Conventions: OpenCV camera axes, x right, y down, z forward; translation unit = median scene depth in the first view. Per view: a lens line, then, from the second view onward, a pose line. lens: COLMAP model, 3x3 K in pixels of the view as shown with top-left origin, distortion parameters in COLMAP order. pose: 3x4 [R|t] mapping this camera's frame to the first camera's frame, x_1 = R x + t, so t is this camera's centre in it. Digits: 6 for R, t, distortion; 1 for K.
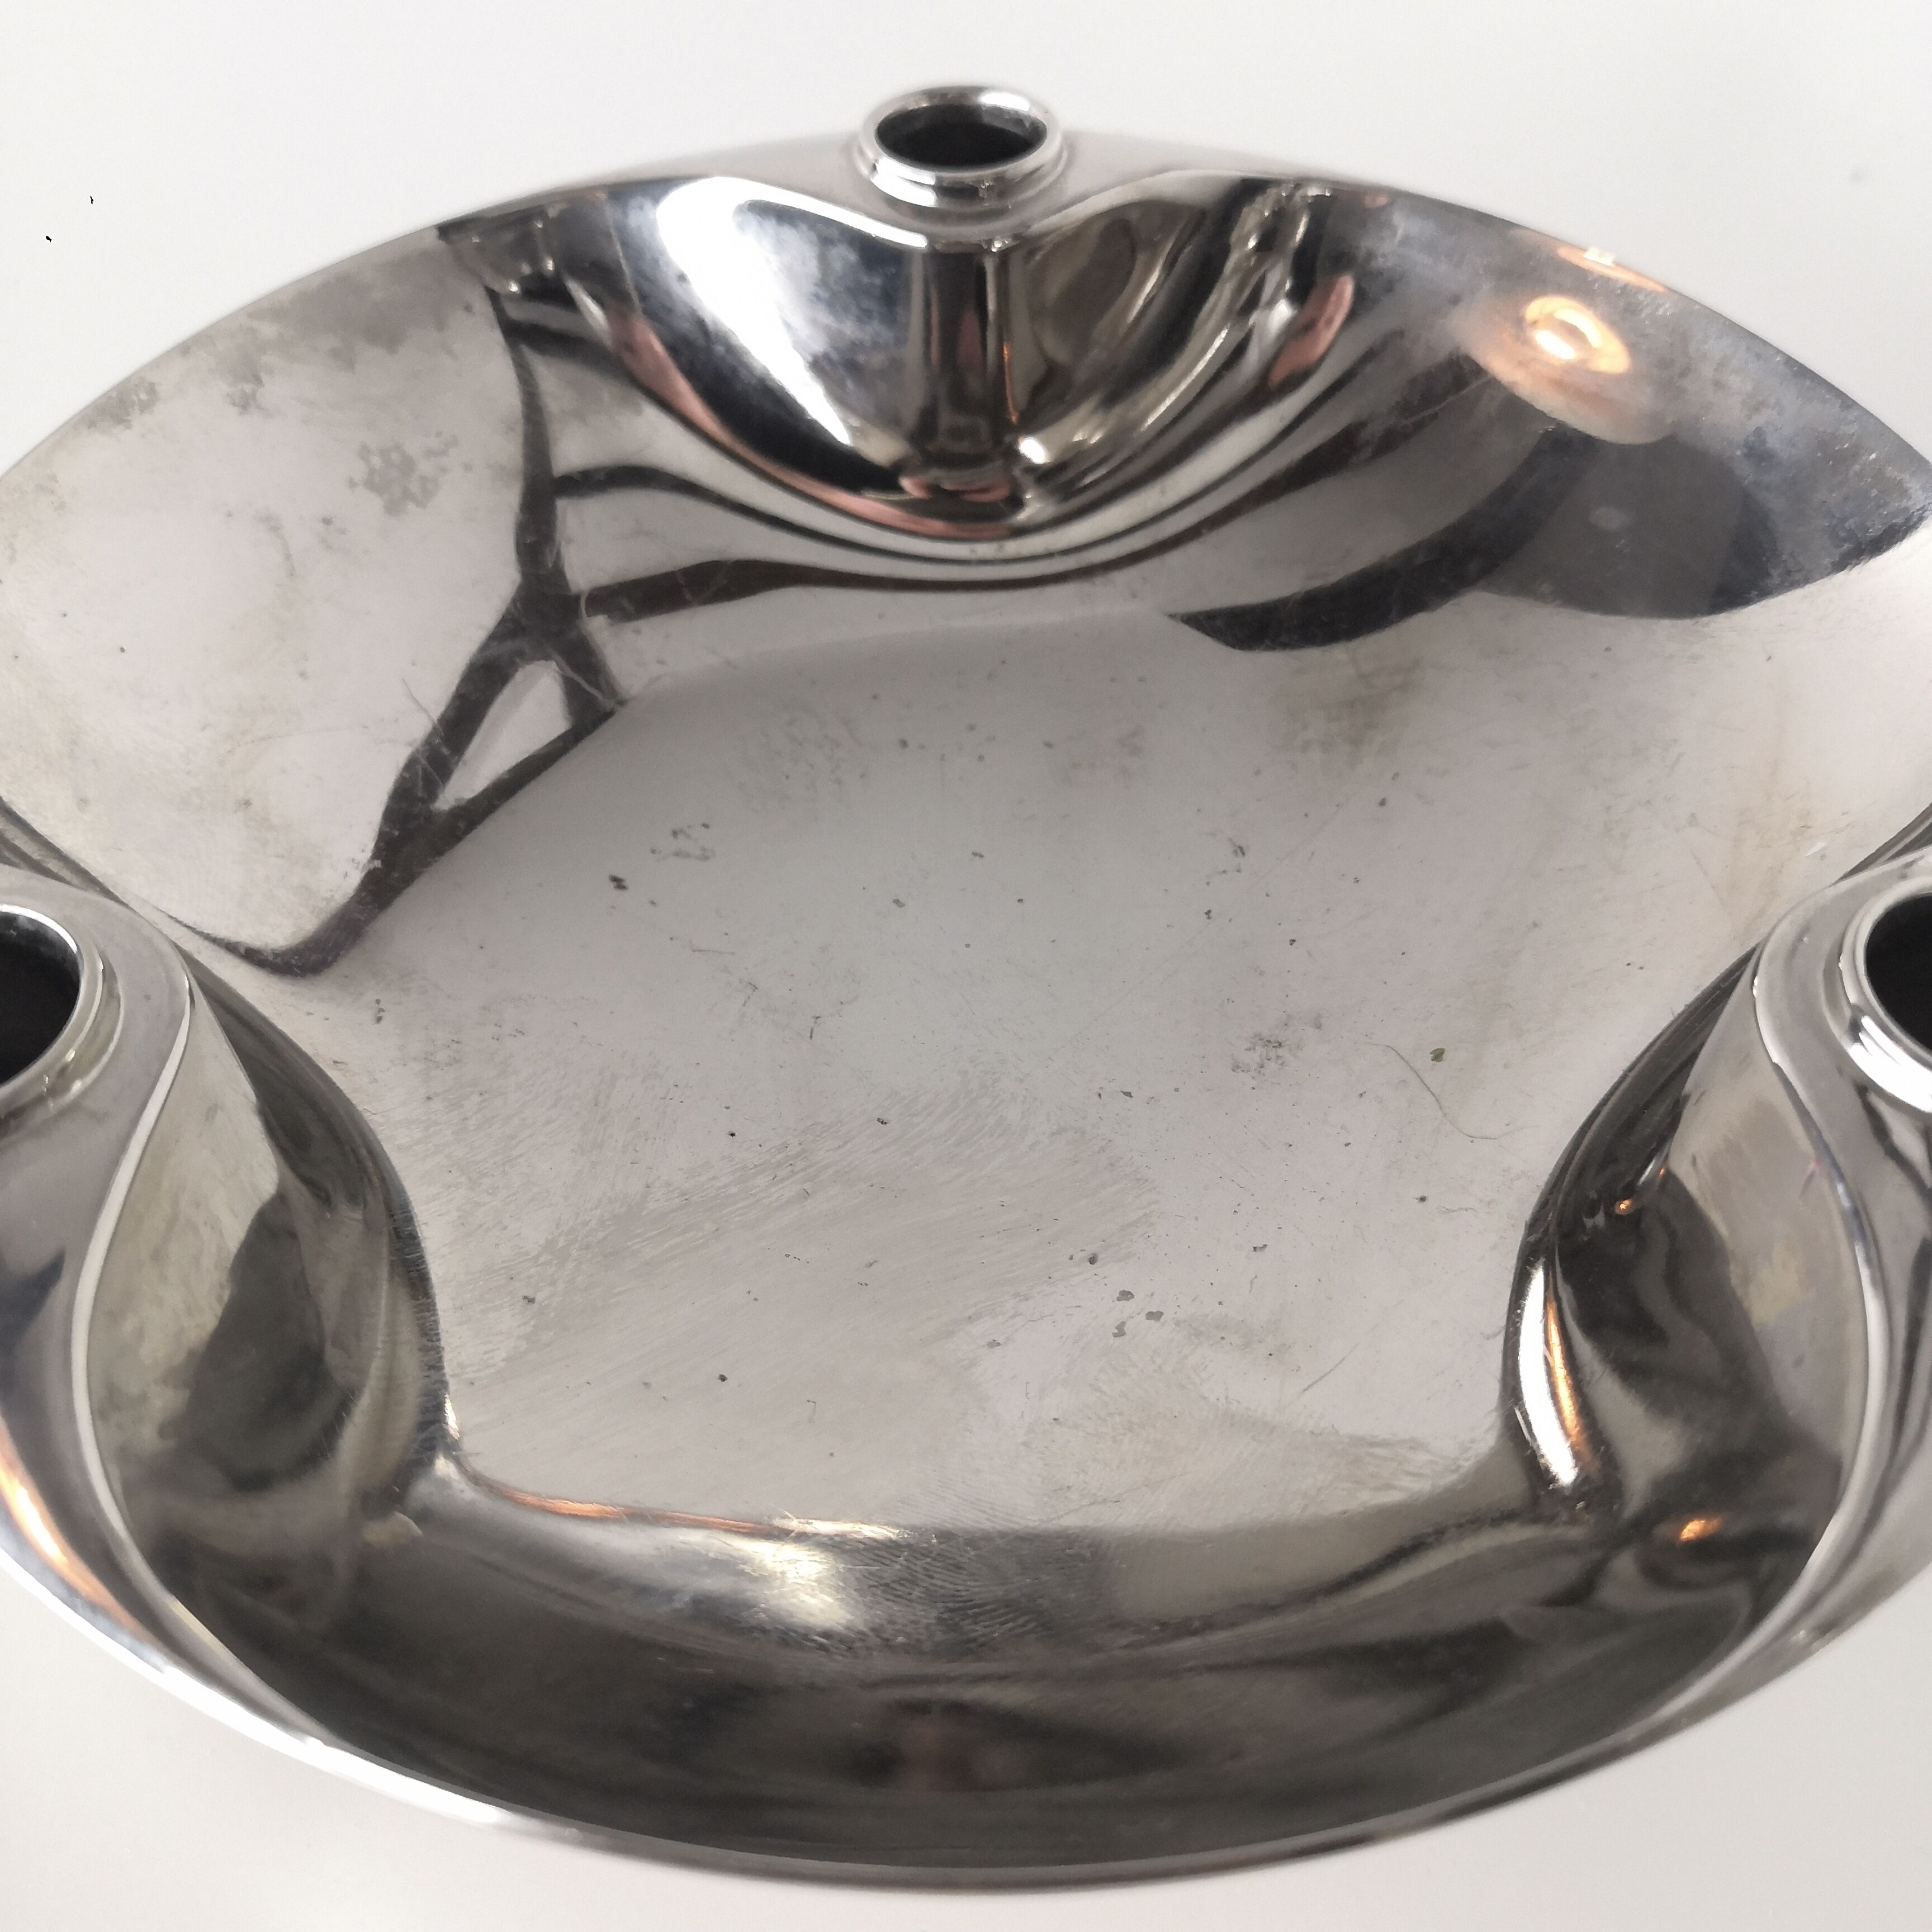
lens RADIAL K [[2046.3, 0, 965.0], [0, 2046.3, 967.0], [0, 0, 1]] dist [0.002528, -0.321455]
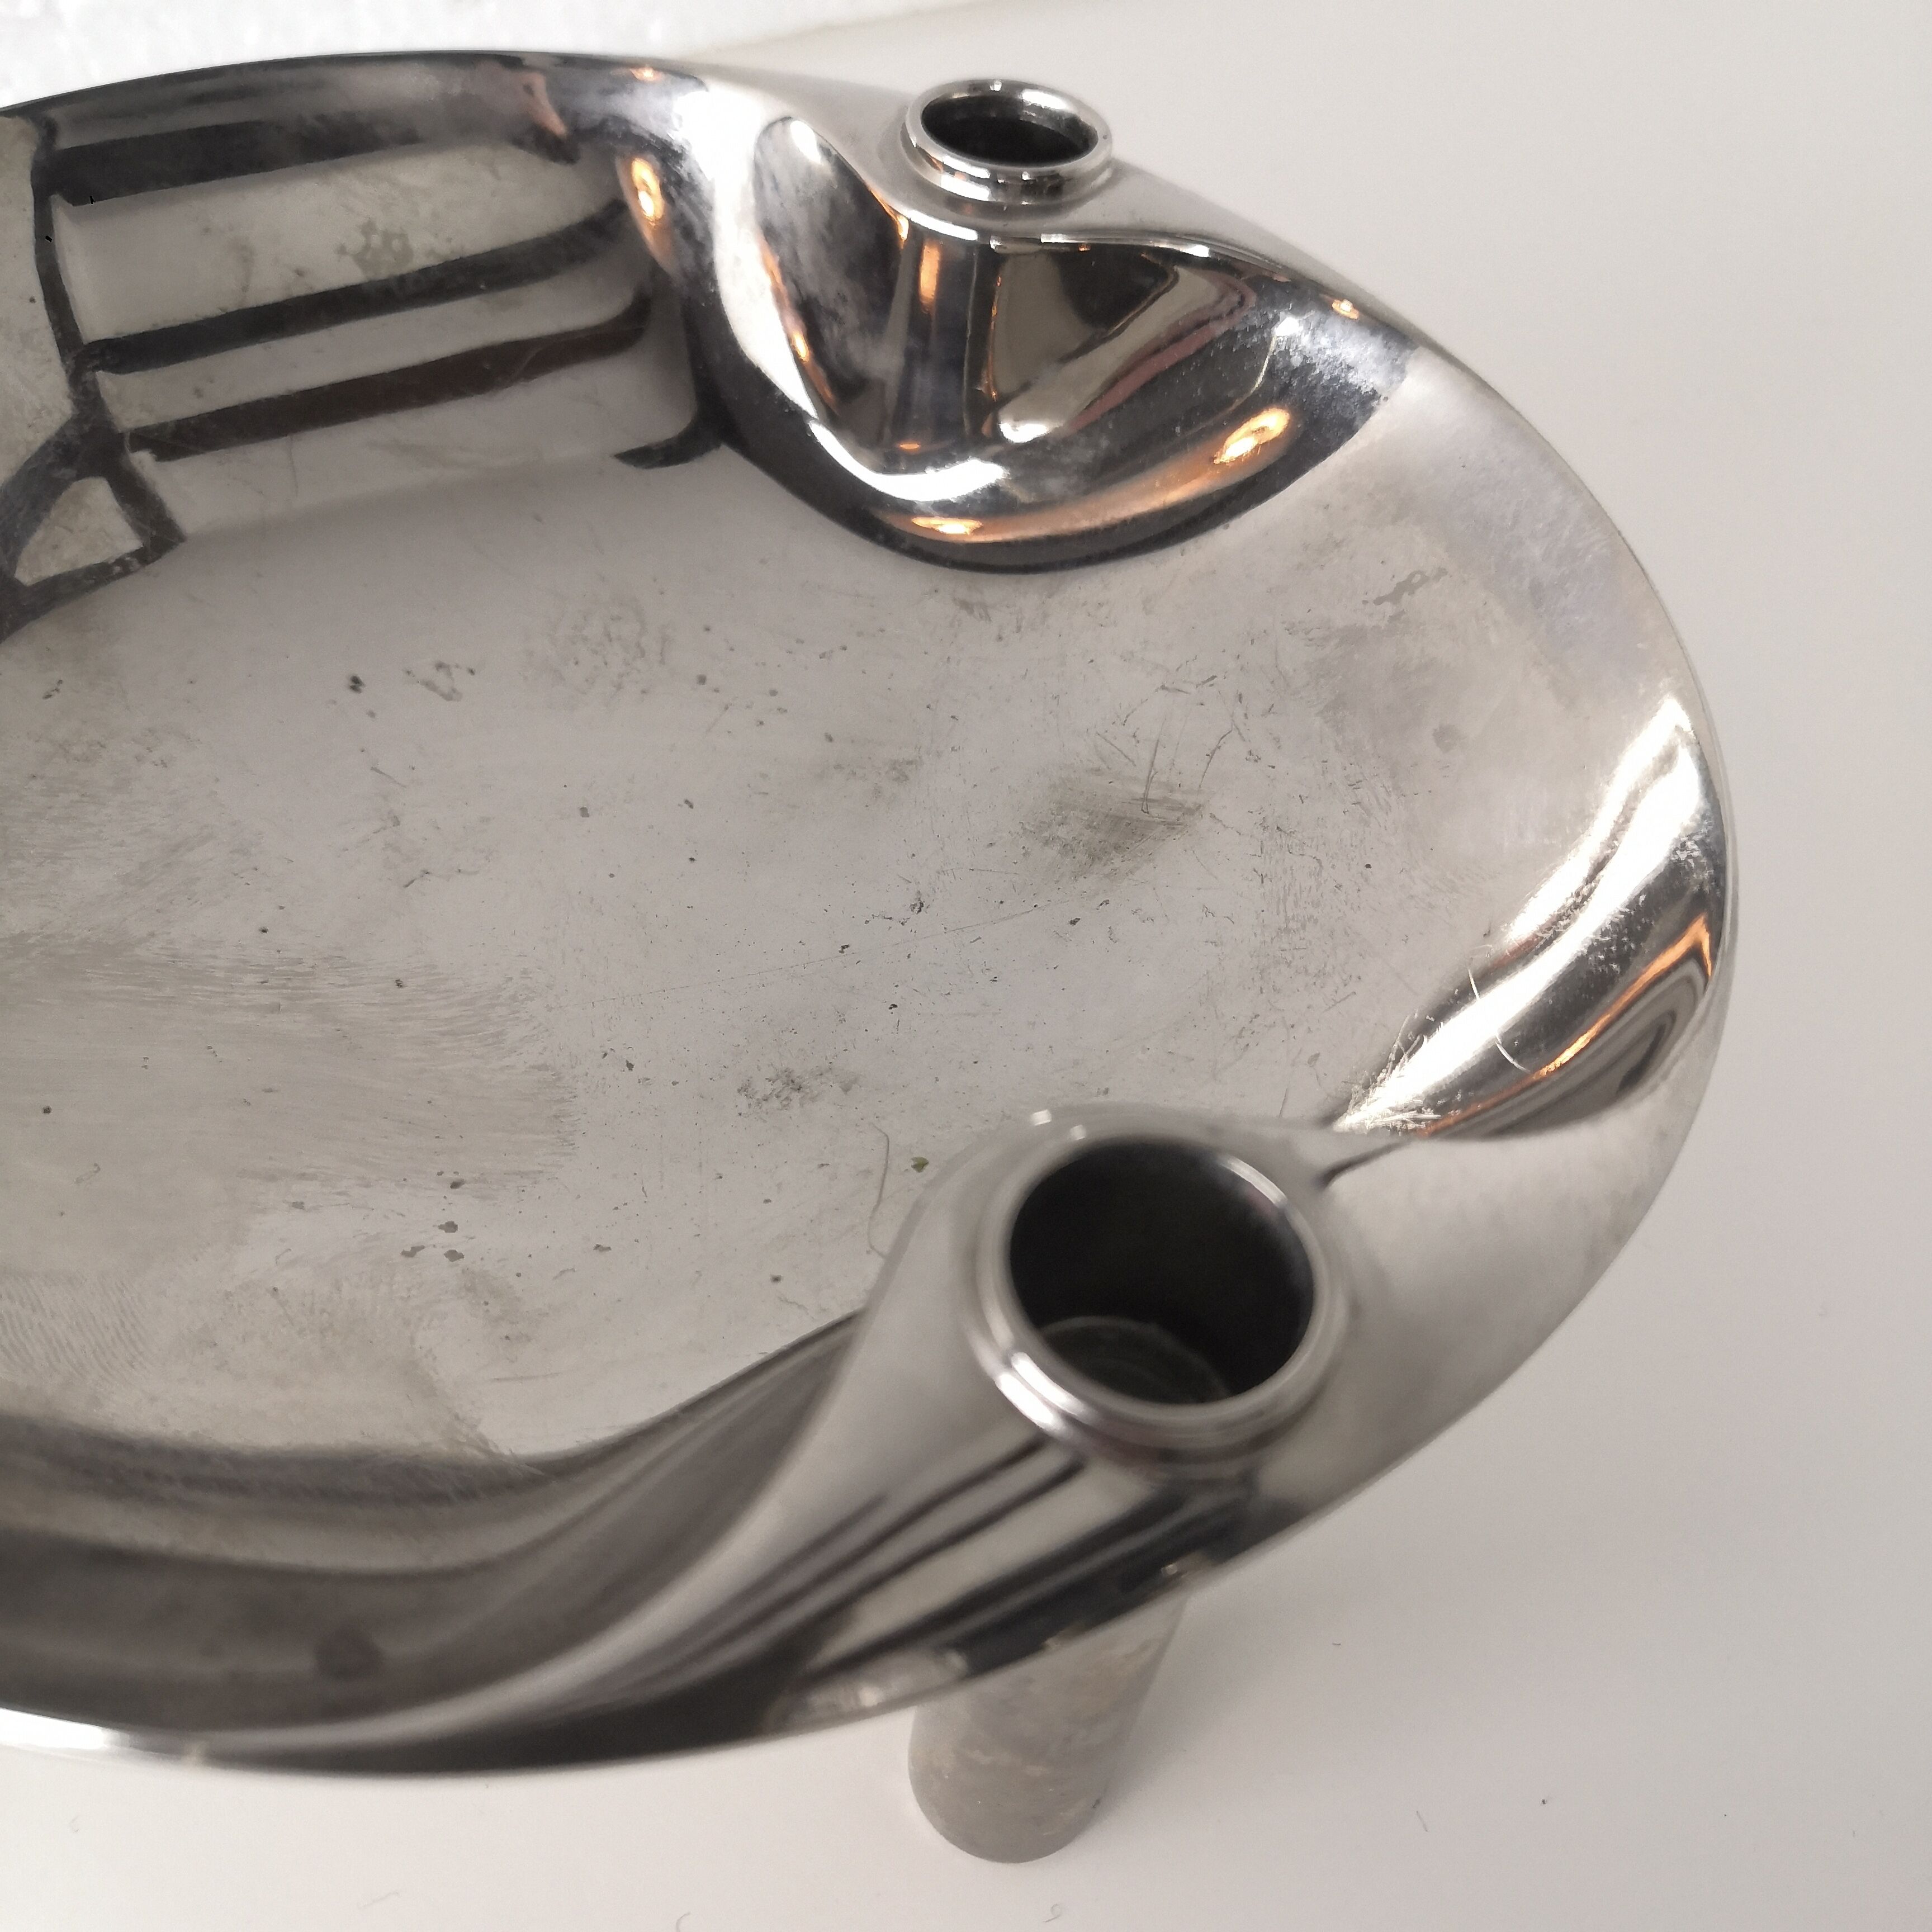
lens RADIAL K [[2046.3, 0, 965.0], [0, 2046.3, 967.0], [0, 0, 1]] dist [0.002528, -0.321455]
pose [[0.886192, 0.411122, -0.213642, 0.408265], [-0.419305, 0.907813, 0.007664, -0.053160], [0.197098, 0.082789, 0.976882, 0.095290]]
